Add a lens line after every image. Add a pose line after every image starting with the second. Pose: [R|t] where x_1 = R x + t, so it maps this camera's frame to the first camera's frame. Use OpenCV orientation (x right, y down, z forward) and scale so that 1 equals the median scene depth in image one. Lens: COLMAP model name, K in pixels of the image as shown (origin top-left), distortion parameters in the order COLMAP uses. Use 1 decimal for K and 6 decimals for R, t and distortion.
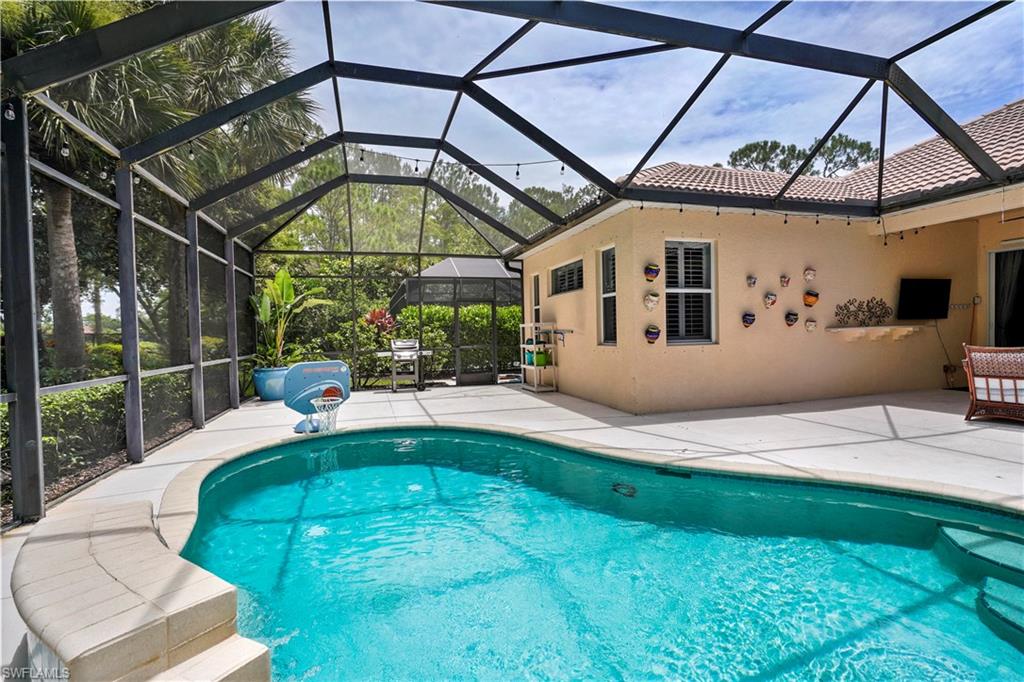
lens RADIAL K [[483.6, 0, 509.5], [0, 483.6, 343.6], [0, 0, 1]] dist [0.002246, 0.000510]
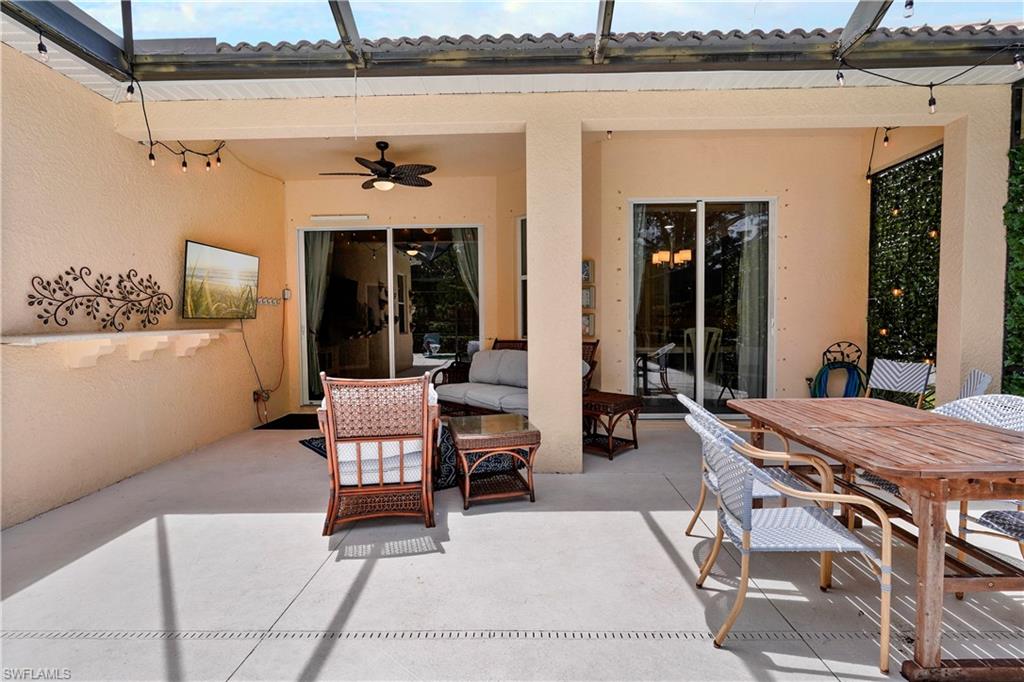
lens RADIAL K [[483.6, 0, 509.5], [0, 483.6, 343.6], [0, 0, 1]] dist [0.002246, 0.000510]
pose [[0.302221, -0.026535, 0.952869, 0.418657], [0.026445, 0.999461, 0.019445, -0.023501], [-0.952871, 0.019322, 0.302760, 0.517594]]
